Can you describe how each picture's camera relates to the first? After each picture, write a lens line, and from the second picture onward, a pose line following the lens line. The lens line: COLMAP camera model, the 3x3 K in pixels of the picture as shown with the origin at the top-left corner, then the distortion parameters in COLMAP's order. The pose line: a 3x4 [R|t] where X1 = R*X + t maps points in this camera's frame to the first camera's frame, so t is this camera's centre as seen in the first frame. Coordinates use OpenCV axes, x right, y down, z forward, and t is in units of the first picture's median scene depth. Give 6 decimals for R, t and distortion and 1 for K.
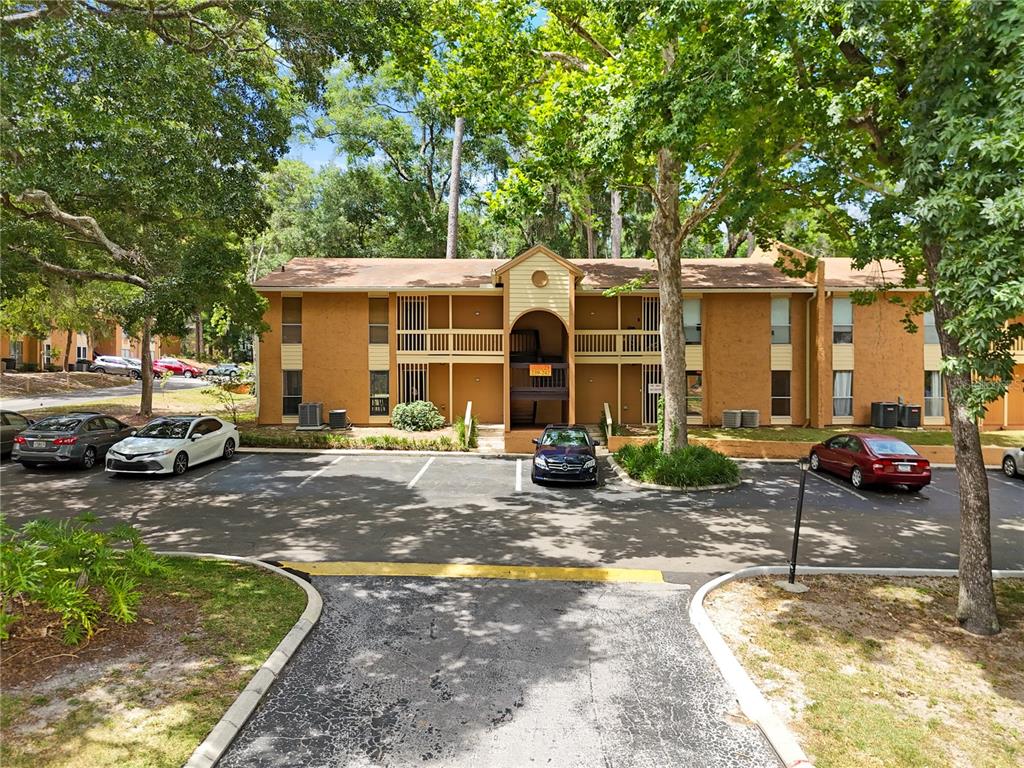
lens RADIAL K [[766.5, 0, 512.0], [0, 766.5, 384.0], [0, 0, 1]] dist [0.073683, -0.076437]
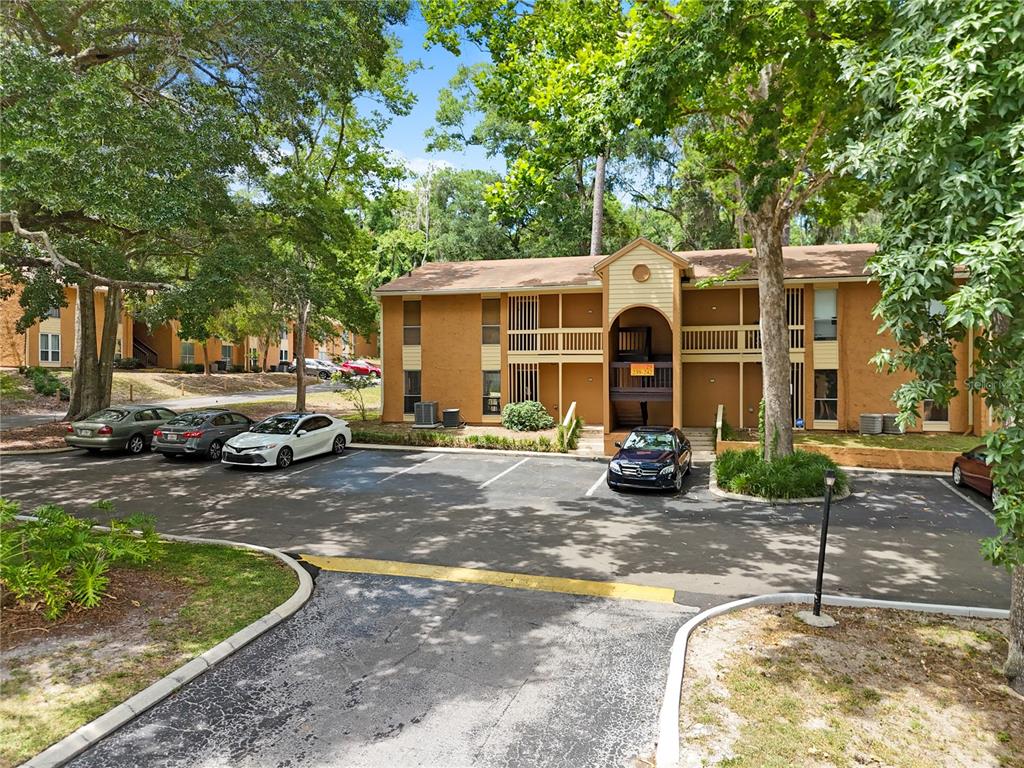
lens RADIAL K [[764.5, 0, 509.8], [0, 764.5, 386.3], [0, 0, 1]] dist [0.075958, -0.075833]
pose [[0.965257, 0.001904, -0.261297, 0.145919], [-0.000949, 0.999992, 0.003778, -0.000711], [0.261302, -0.003398, 0.965251, 0.043802]]
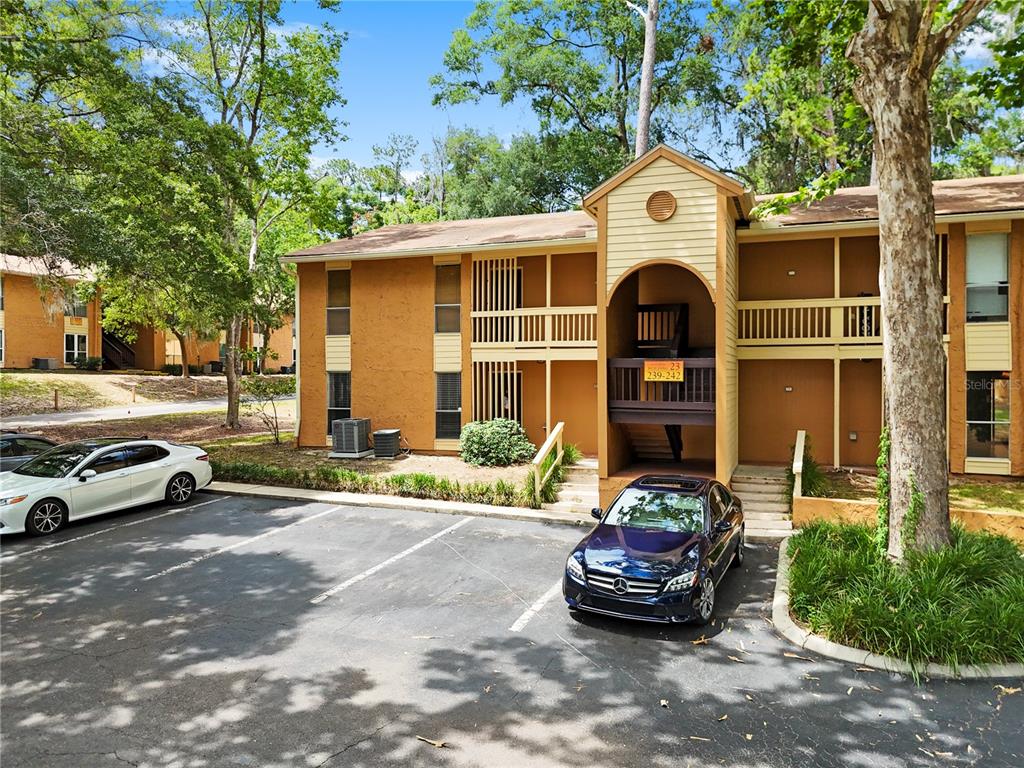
lens RADIAL K [[766.5, 0, 512.0], [0, 766.5, 384.0], [0, 0, 1]] dist [0.073683, -0.076437]
pose [[0.934803, 0.003028, -0.355153, 0.153507], [-0.004039, 0.999990, -0.002105, -0.007631], [0.355143, 0.003403, 0.934806, 0.498508]]
